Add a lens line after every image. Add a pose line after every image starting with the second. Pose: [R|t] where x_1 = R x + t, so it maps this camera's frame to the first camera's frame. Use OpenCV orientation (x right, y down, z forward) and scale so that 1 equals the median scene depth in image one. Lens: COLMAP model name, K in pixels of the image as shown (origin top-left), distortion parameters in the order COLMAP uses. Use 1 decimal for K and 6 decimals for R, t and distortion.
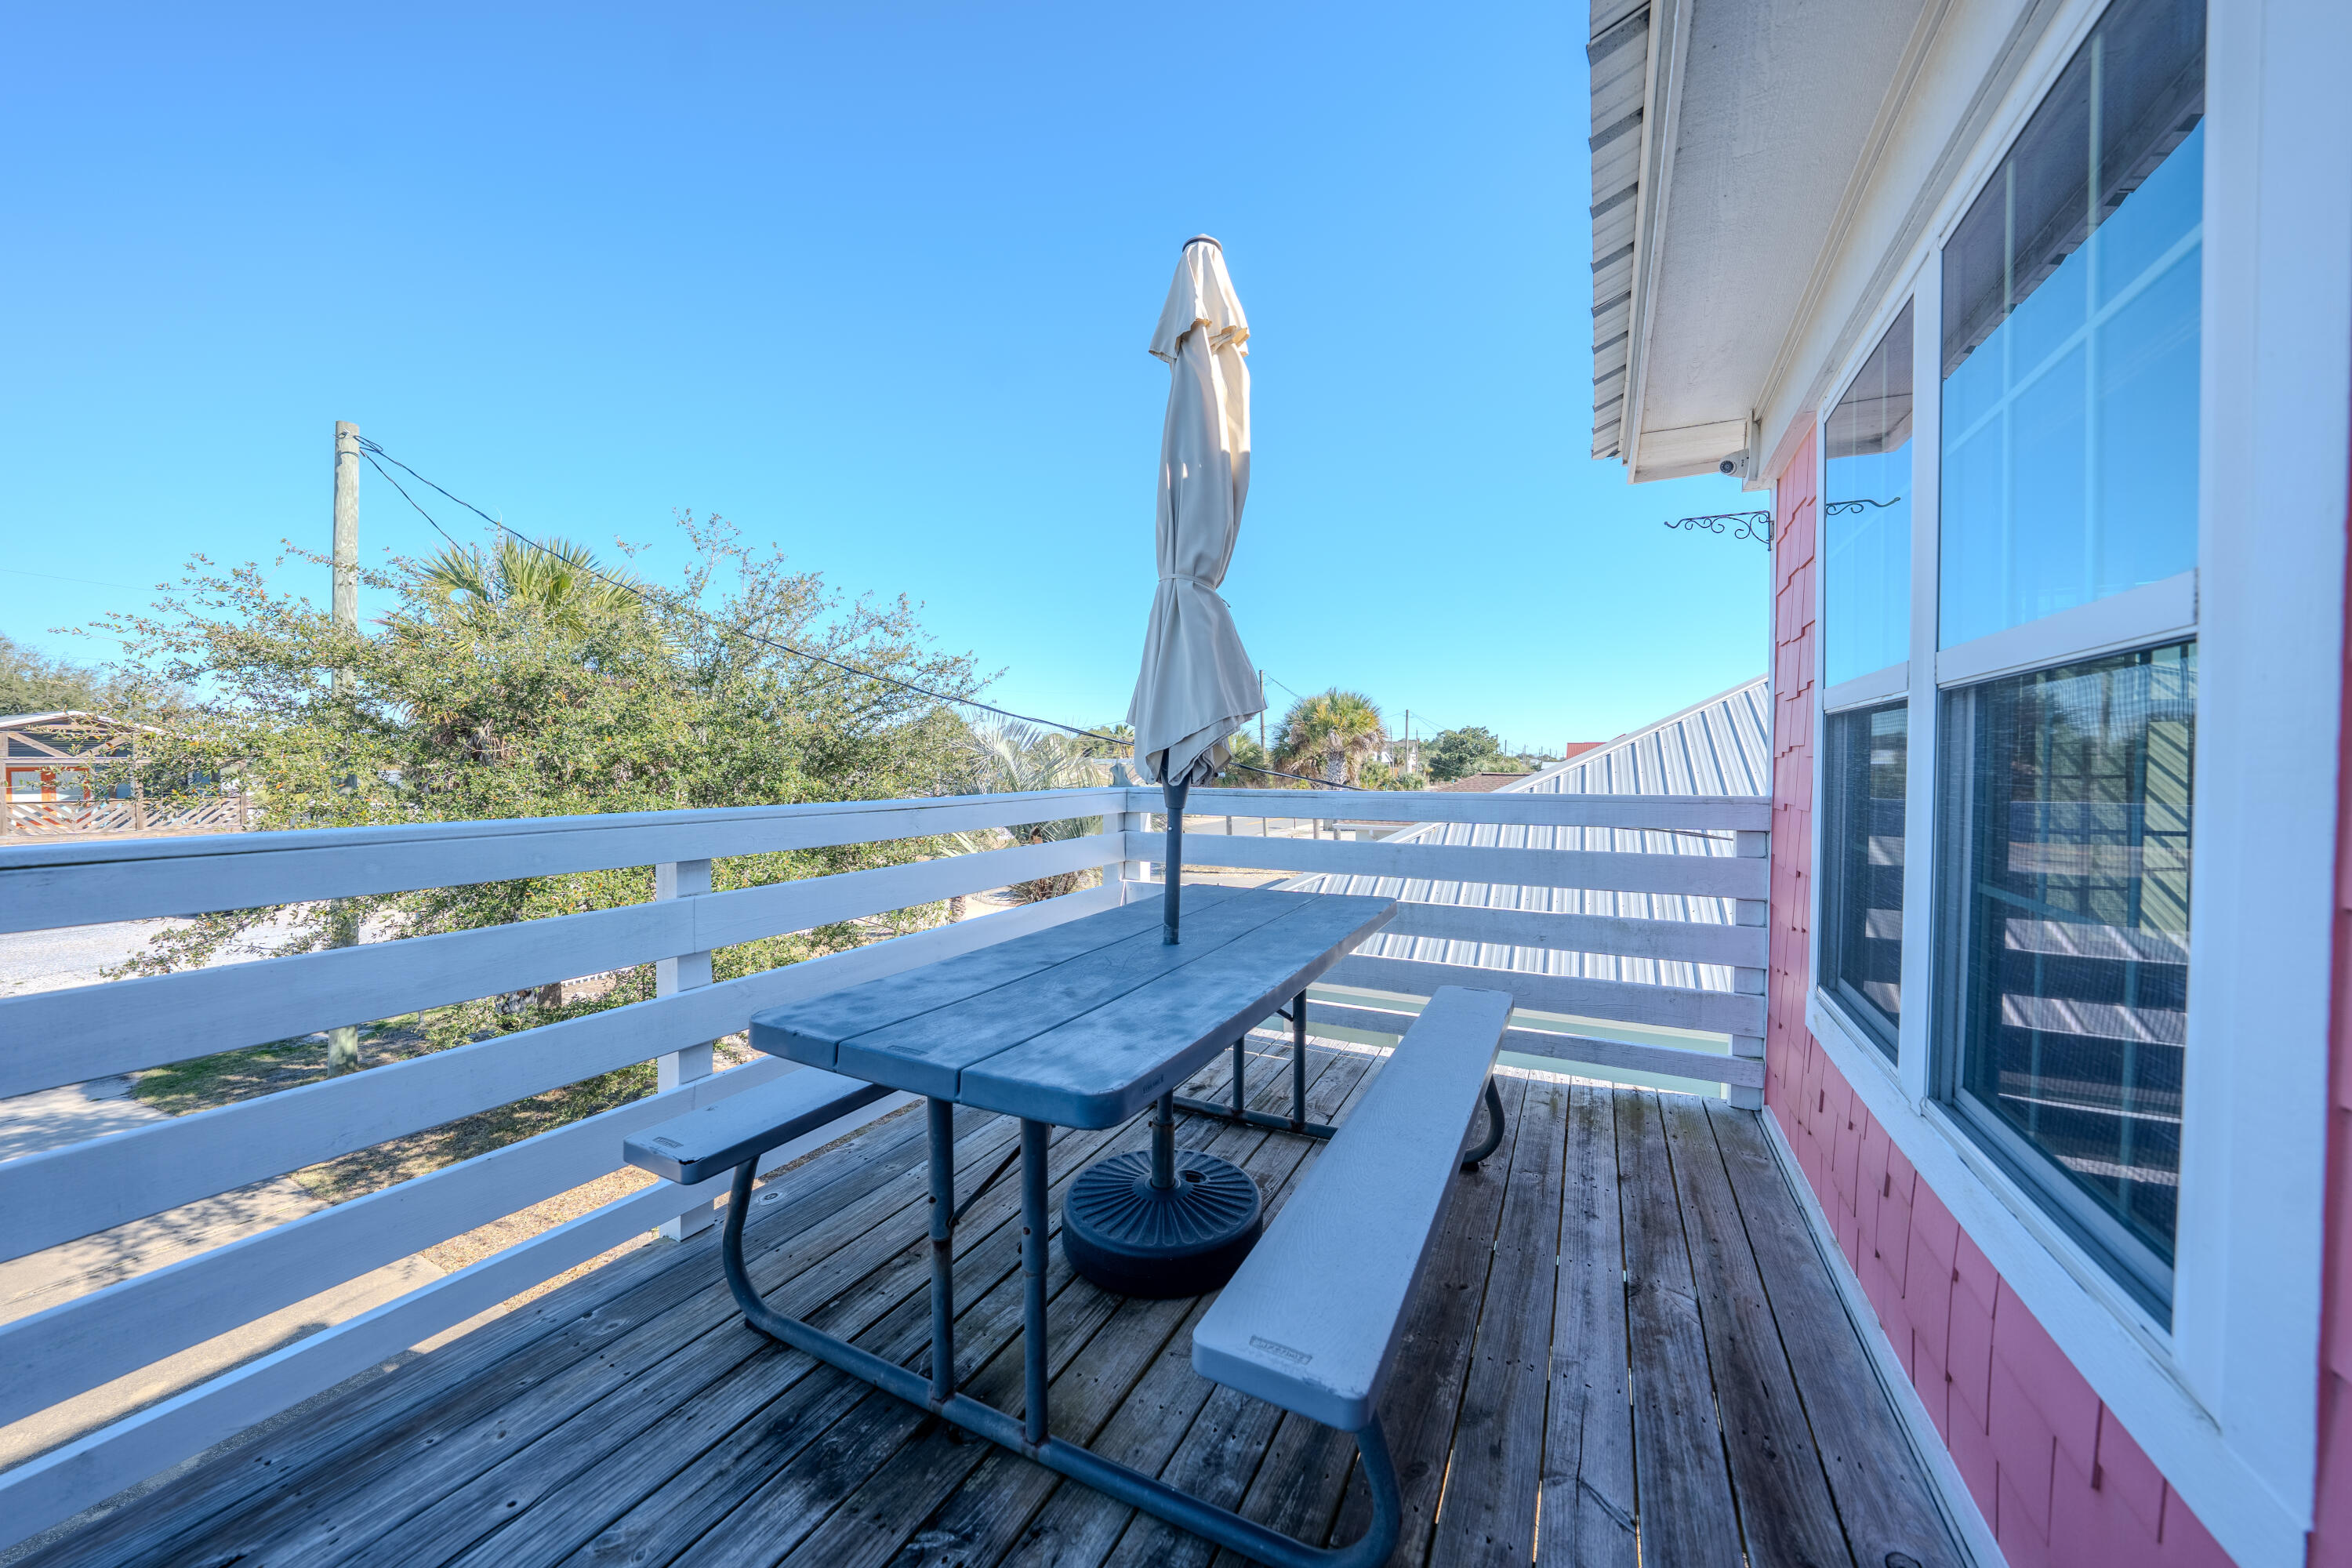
lens RADIAL K [[812.6, 0, 1183.3], [0, 812.6, 770.9], [0, 0, 1]] dist [-0.019206, 0.003597]
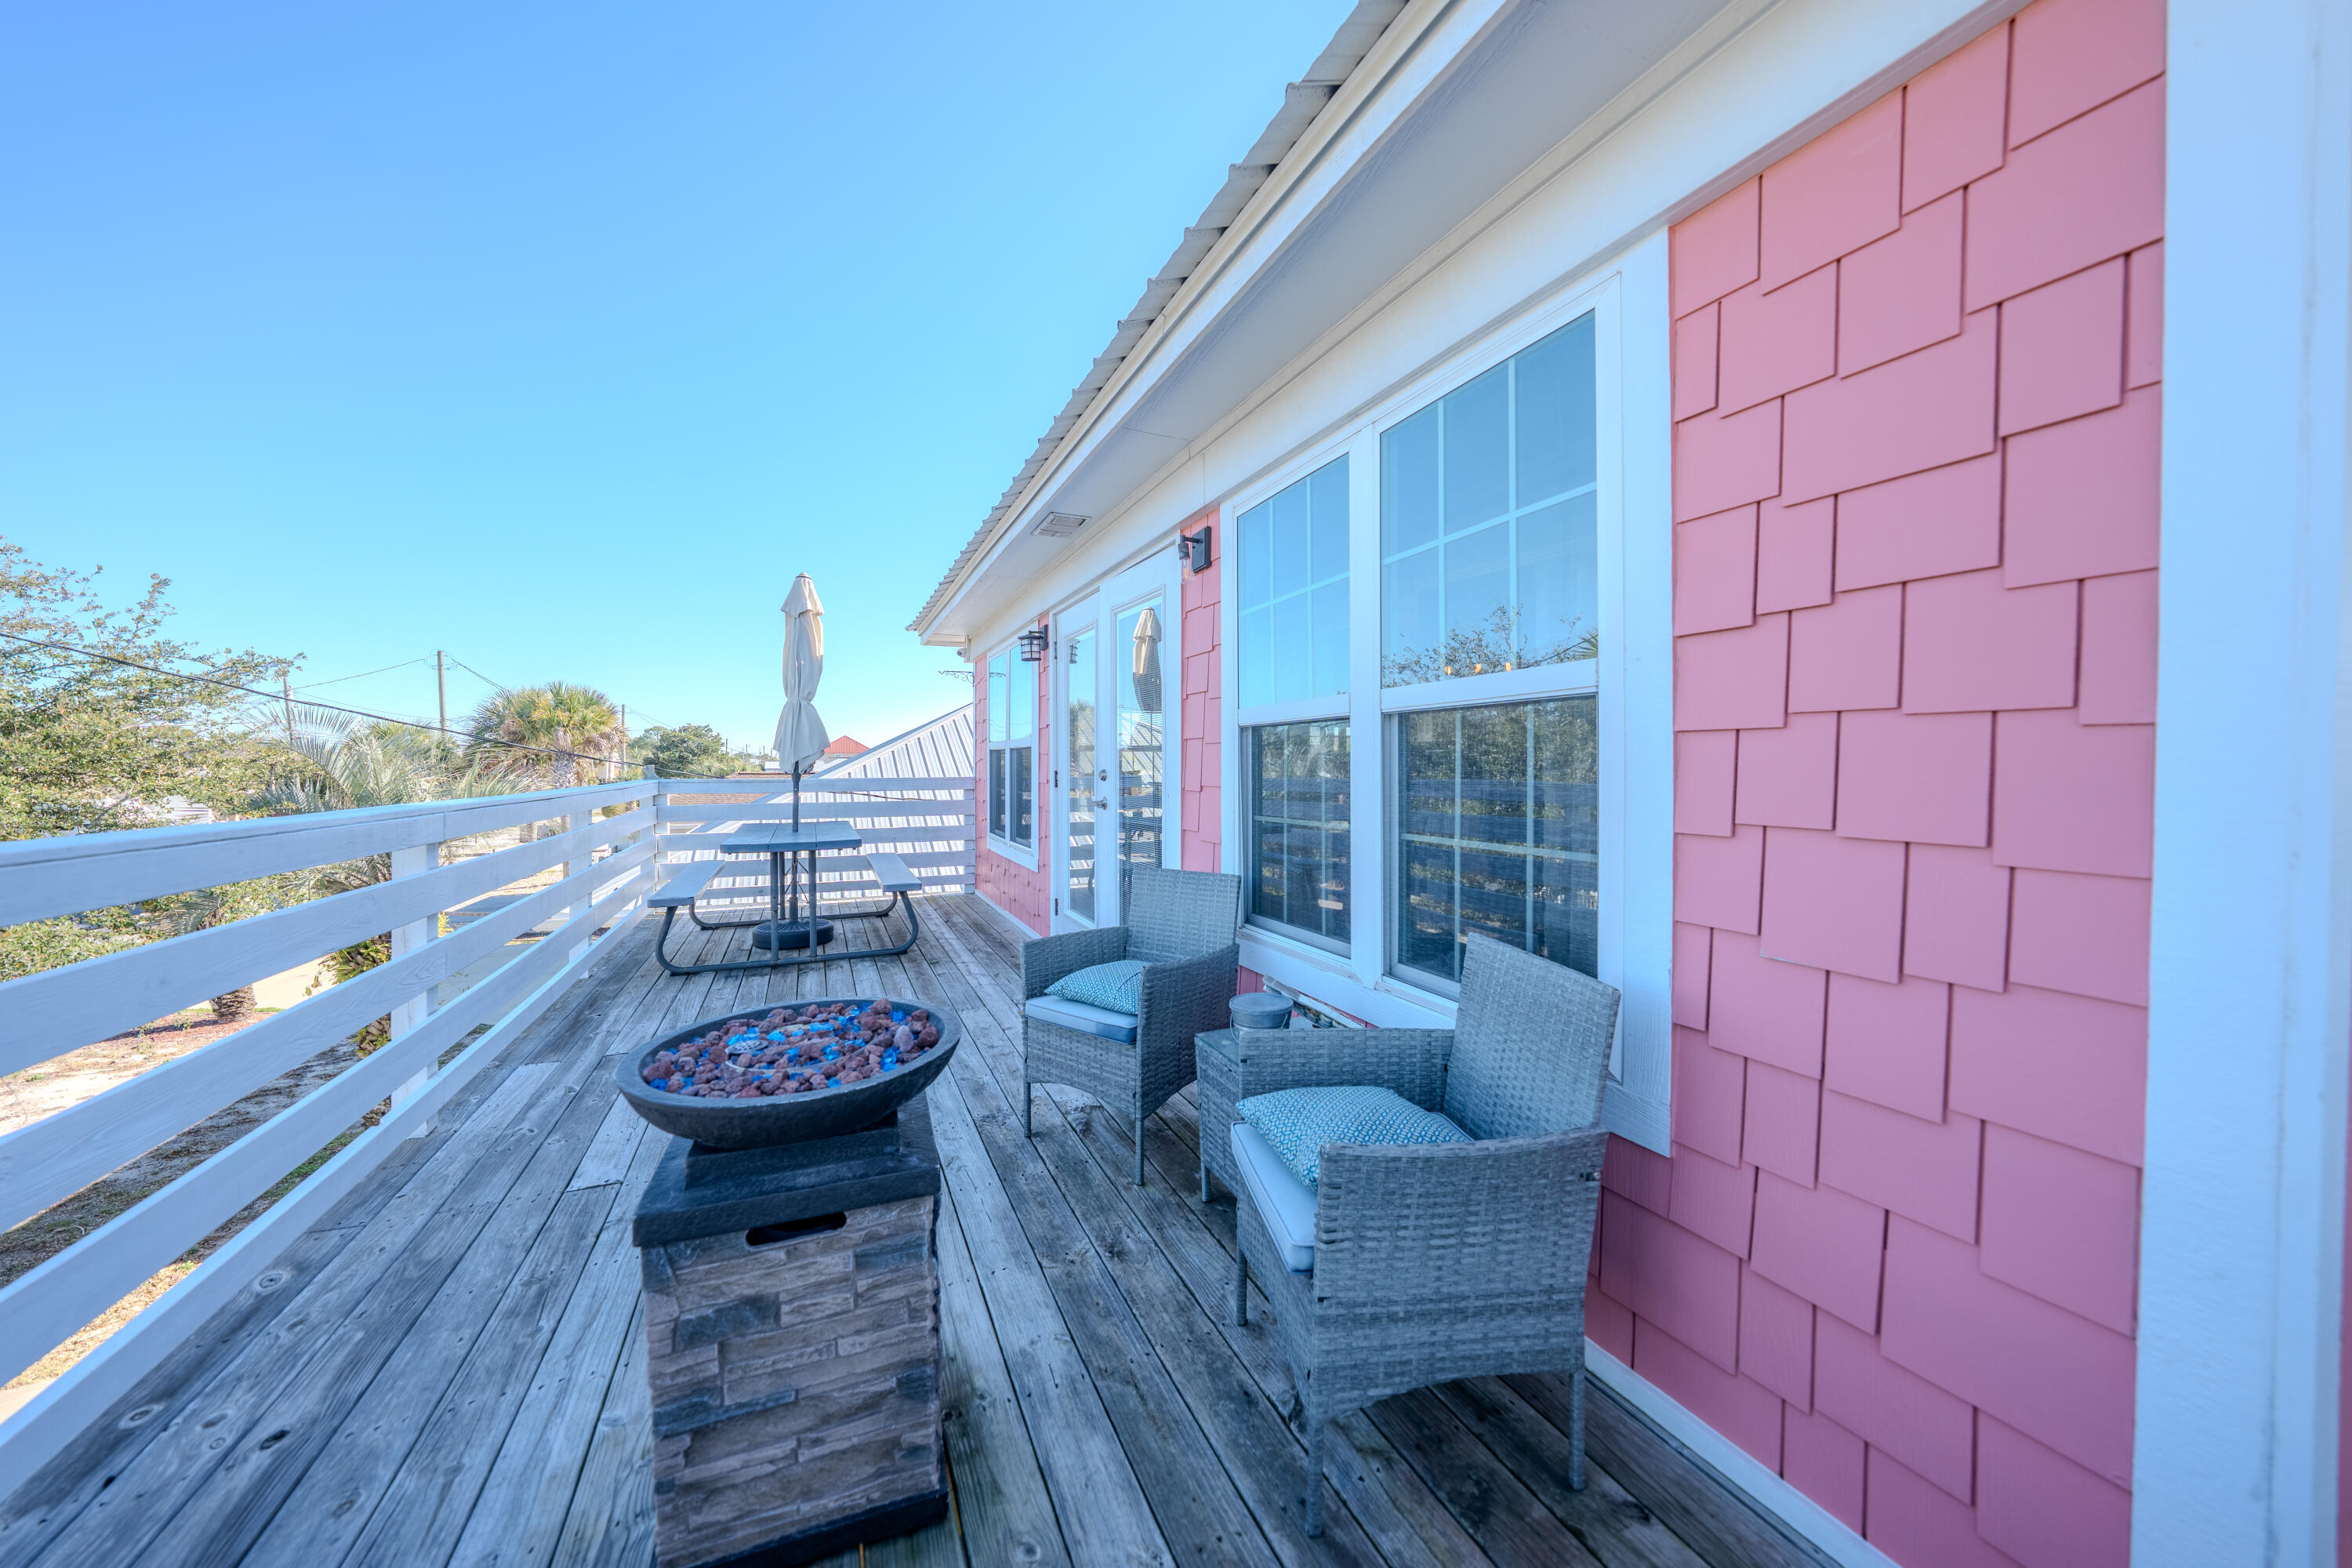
lens RADIAL K [[812.6, 0, 1178.1], [0, 812.6, 790.7], [0, 0, 1]] dist [-0.019206, 0.003597]
pose [[0.628755, -0.032529, 0.776923, -0.732387], [0.012868, 0.999423, 0.031432, 0.006469], [-0.777497, -0.009766, 0.628810, -0.951062]]
